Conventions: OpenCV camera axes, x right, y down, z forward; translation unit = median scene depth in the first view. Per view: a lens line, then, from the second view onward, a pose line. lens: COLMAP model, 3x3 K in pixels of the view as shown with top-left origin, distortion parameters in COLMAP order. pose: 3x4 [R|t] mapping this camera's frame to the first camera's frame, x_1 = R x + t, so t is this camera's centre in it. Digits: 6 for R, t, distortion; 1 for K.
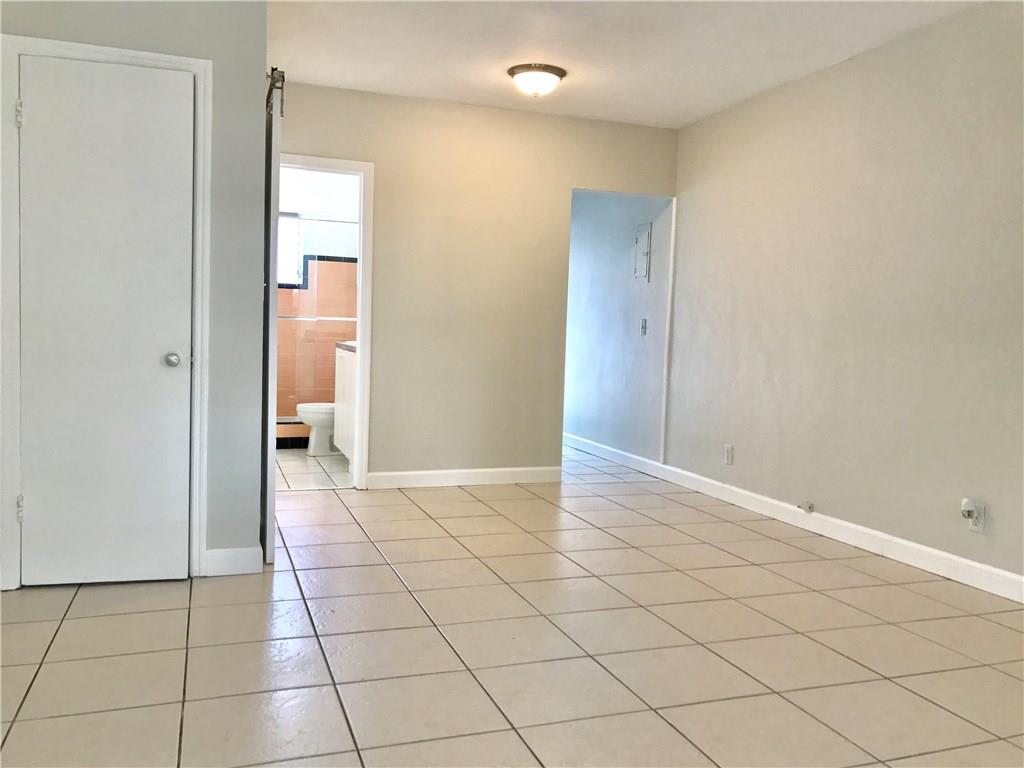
lens RADIAL K [[845.5, 0, 511.7], [0, 845.5, 373.0], [0, 0, 1]] dist [0.034429, -0.032067]
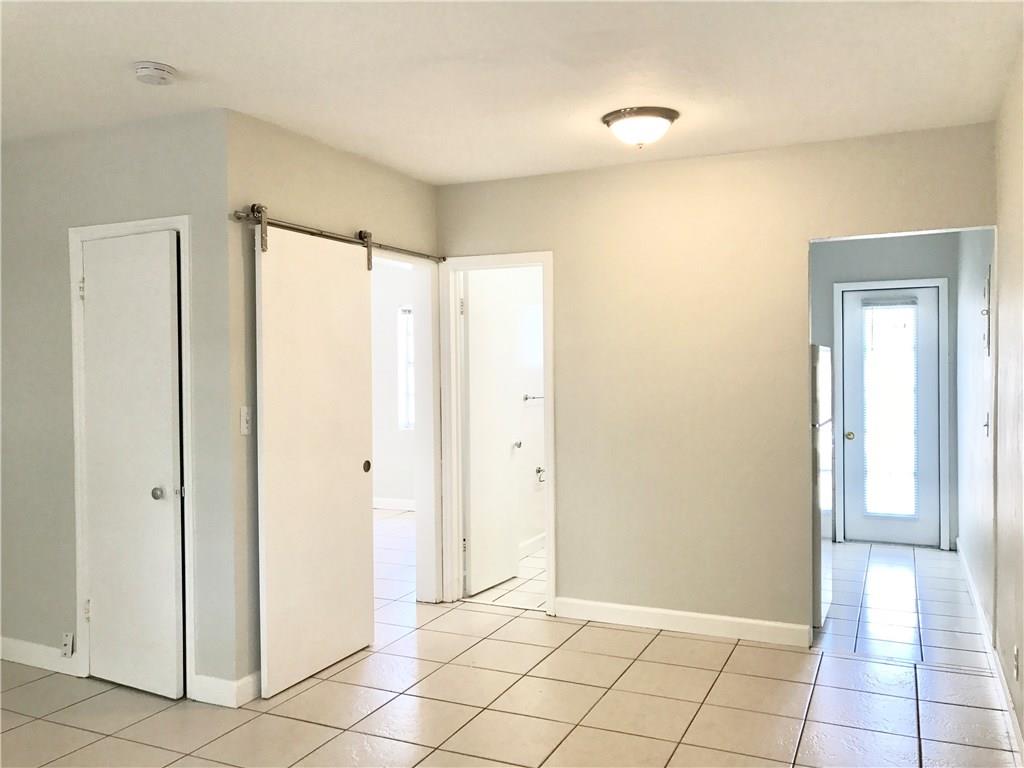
lens RADIAL K [[845.5, 0, 514.9], [0, 845.5, 365.0], [0, 0, 1]] dist [0.034429, -0.032067]
pose [[0.719565, -0.034988, -0.693543, 0.476678], [-0.006619, 0.998339, -0.057232, -0.082588], [0.694394, 0.045773, 0.718138, 0.363714]]
